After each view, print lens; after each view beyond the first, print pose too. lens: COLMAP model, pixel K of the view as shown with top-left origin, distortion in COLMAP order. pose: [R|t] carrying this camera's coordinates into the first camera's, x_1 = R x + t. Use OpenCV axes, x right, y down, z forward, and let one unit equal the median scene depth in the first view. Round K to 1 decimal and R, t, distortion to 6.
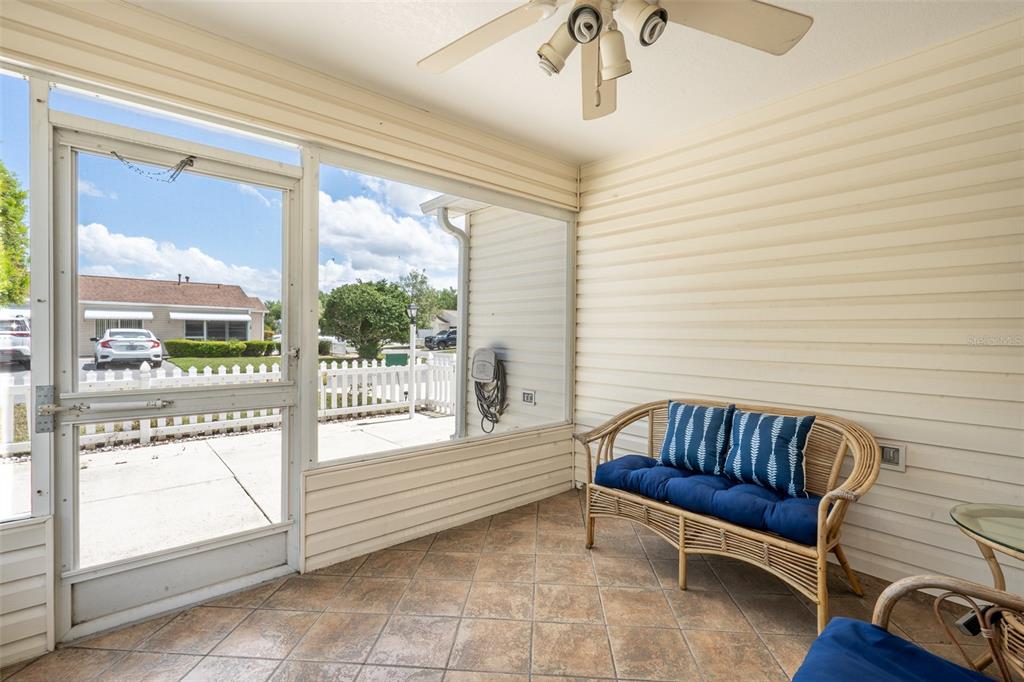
lens RADIAL K [[465.9, 0, 512.0], [0, 465.9, 341.0], [0, 0, 1]] dist [-0.000290, 0.000365]
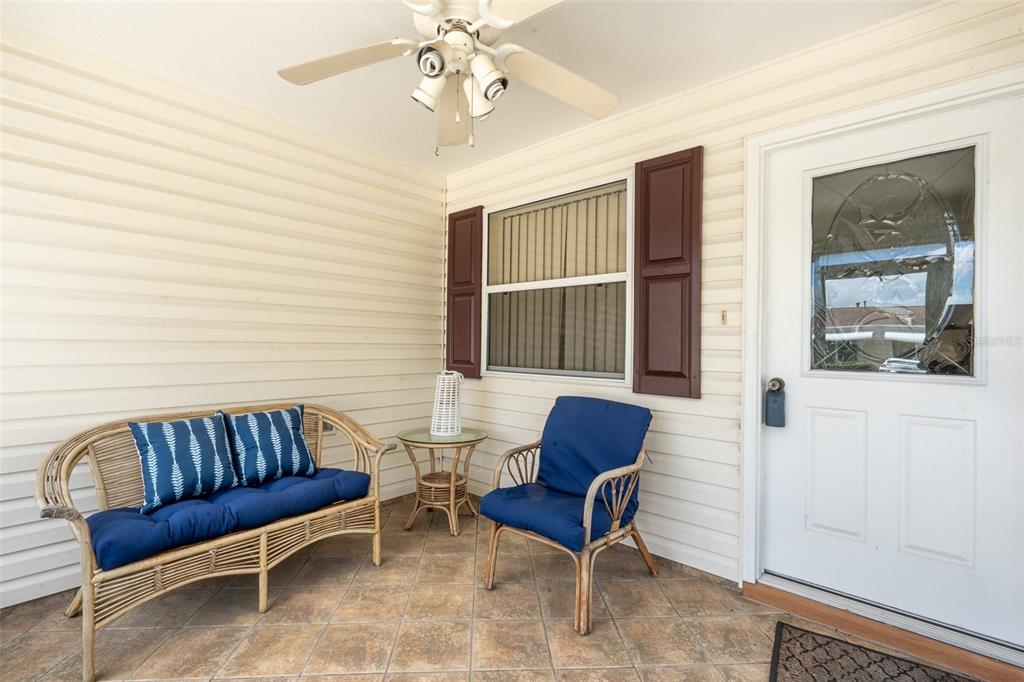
lens RADIAL K [[465.9, 0, 512.0], [0, 465.9, 341.0], [0, 0, 1]] dist [-0.000290, 0.000365]
pose [[-0.135184, -0.008362, 0.990785, -0.575366], [0.000835, 0.999963, 0.008553, -0.010518], [-0.990820, 0.001984, -0.135172, 0.602362]]
